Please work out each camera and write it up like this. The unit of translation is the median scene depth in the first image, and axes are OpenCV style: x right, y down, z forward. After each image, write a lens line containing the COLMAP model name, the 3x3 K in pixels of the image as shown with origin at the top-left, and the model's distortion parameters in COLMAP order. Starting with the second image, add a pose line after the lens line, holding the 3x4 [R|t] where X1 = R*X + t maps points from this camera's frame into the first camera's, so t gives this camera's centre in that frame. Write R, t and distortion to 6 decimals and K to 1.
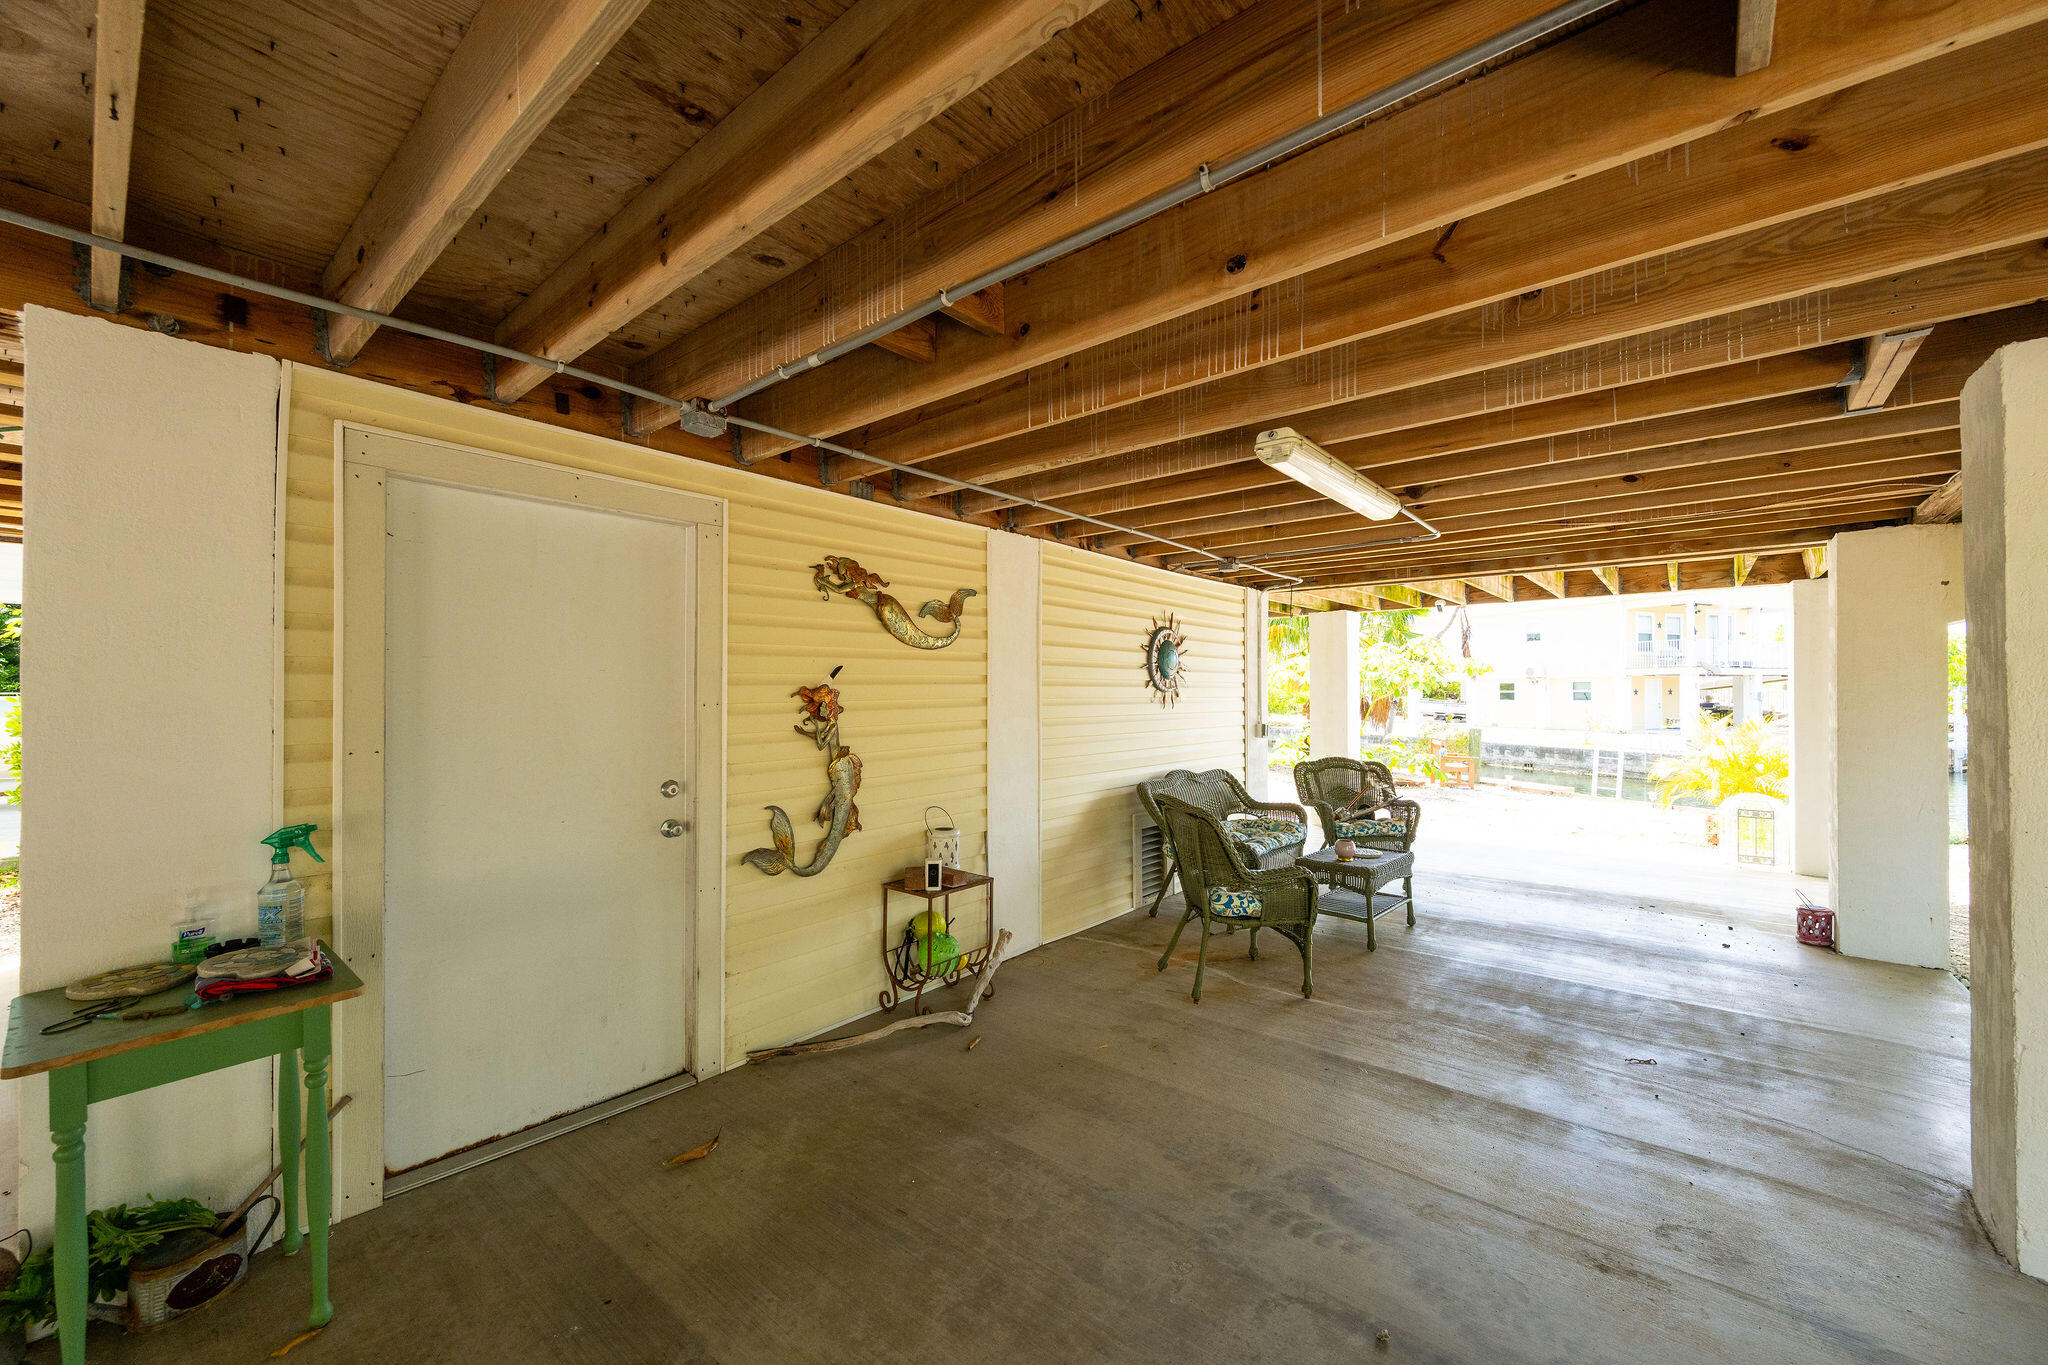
lens RADIAL K [[798.2, 0, 1017.9], [0, 798.2, 692.4], [0, 0, 1]] dist [-0.002629, -0.000251]
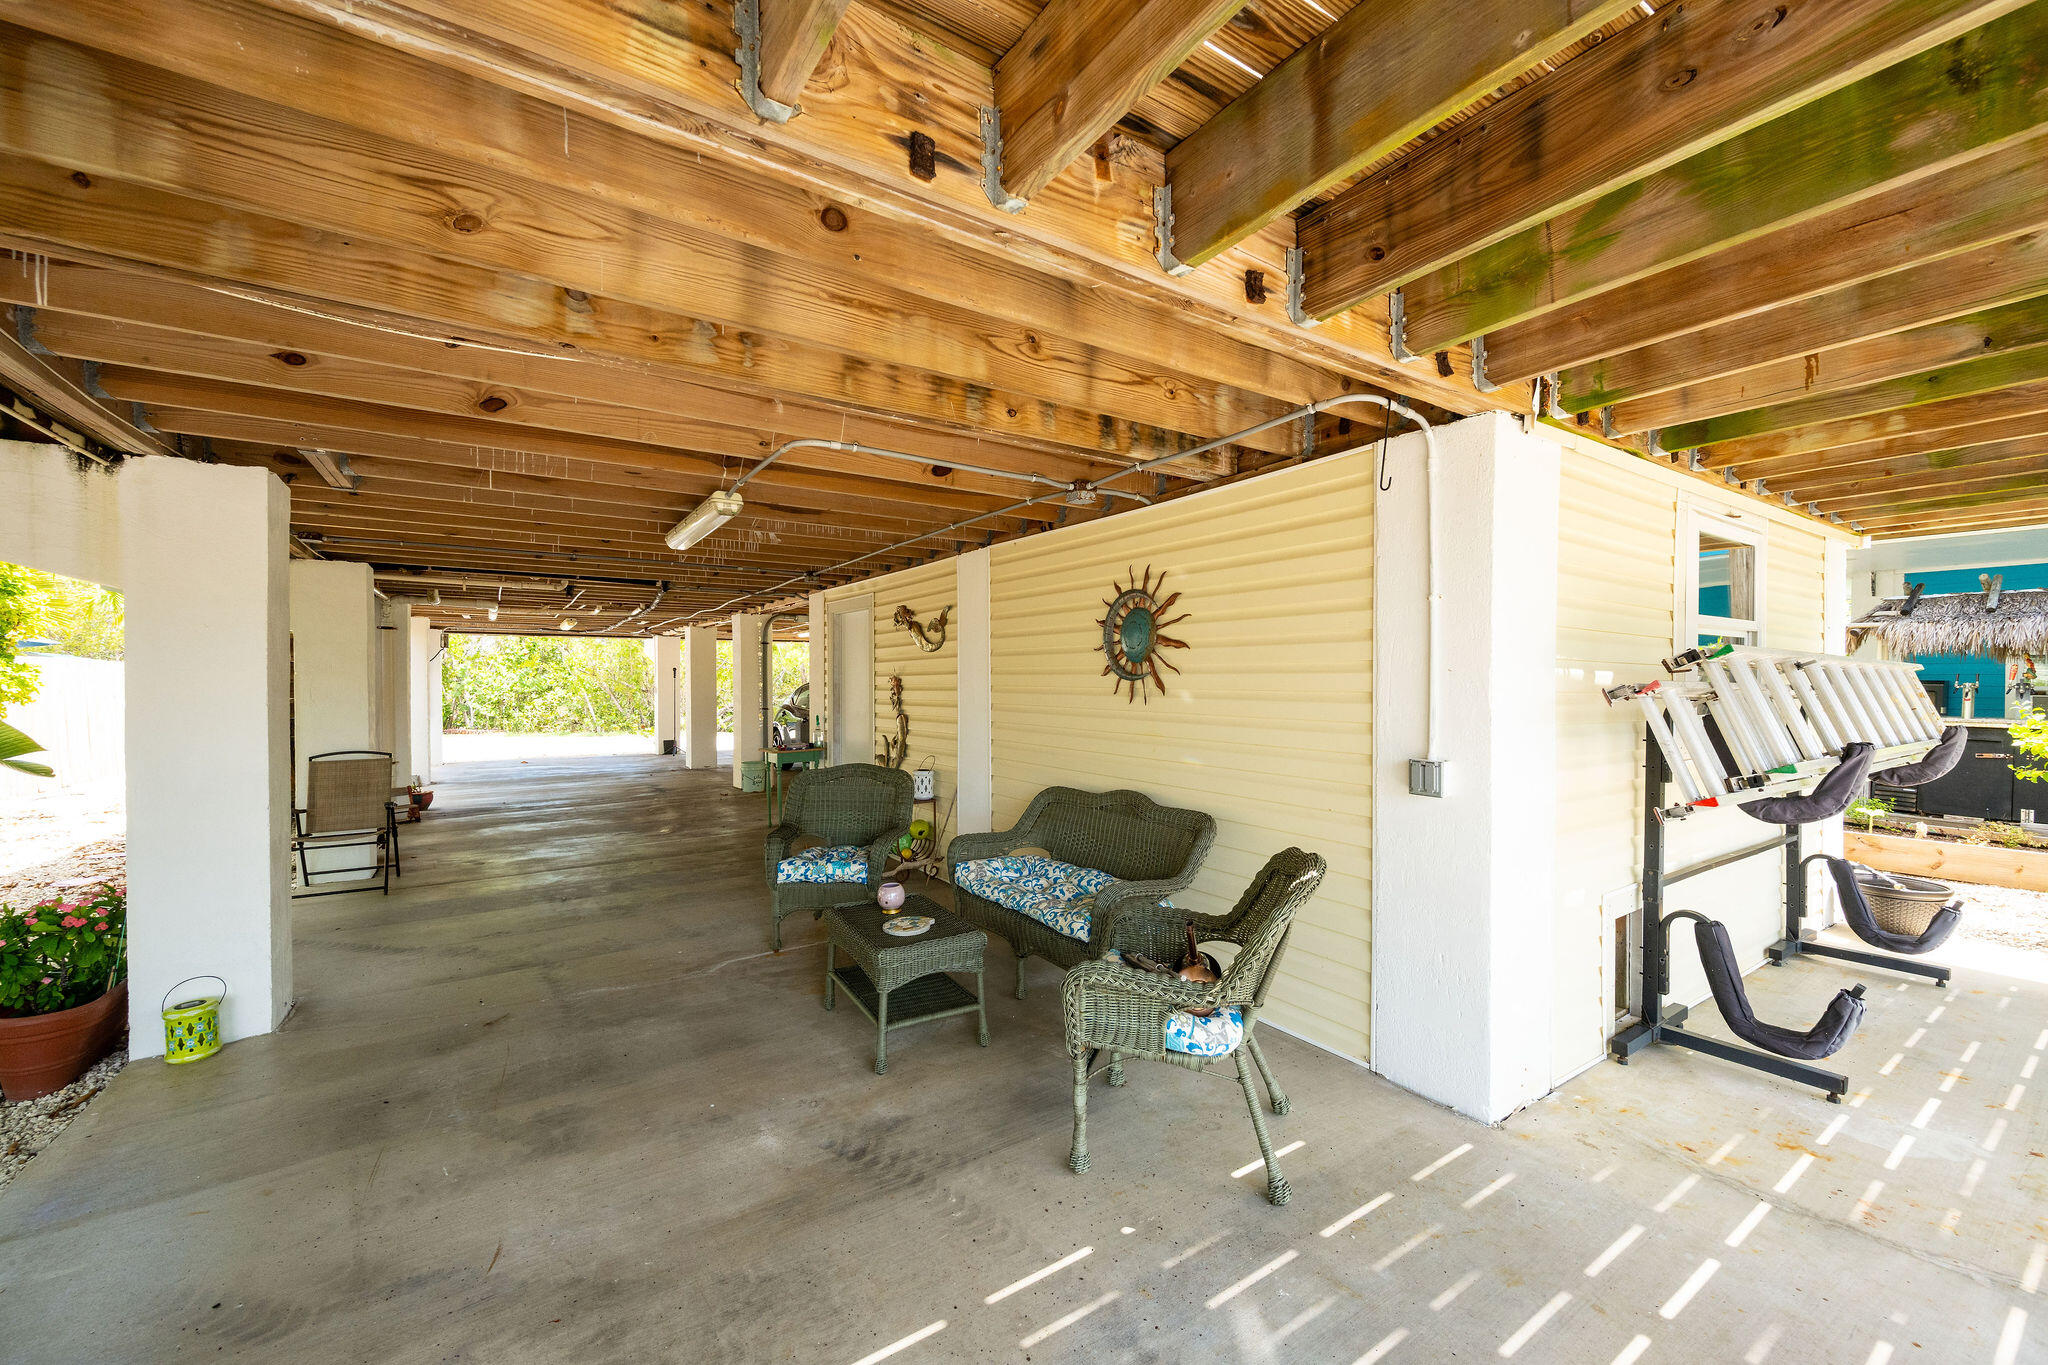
lens RADIAL K [[798.2, 0, 1025.0], [0, 798.2, 680.8], [0, 0, 1]] dist [-0.002629, -0.000251]
pose [[-0.281906, 0.003494, -0.959436, 0.928812], [0.000293, 0.999994, 0.003556, -0.003591], [0.959442, 0.000721, -0.281906, 1.151731]]
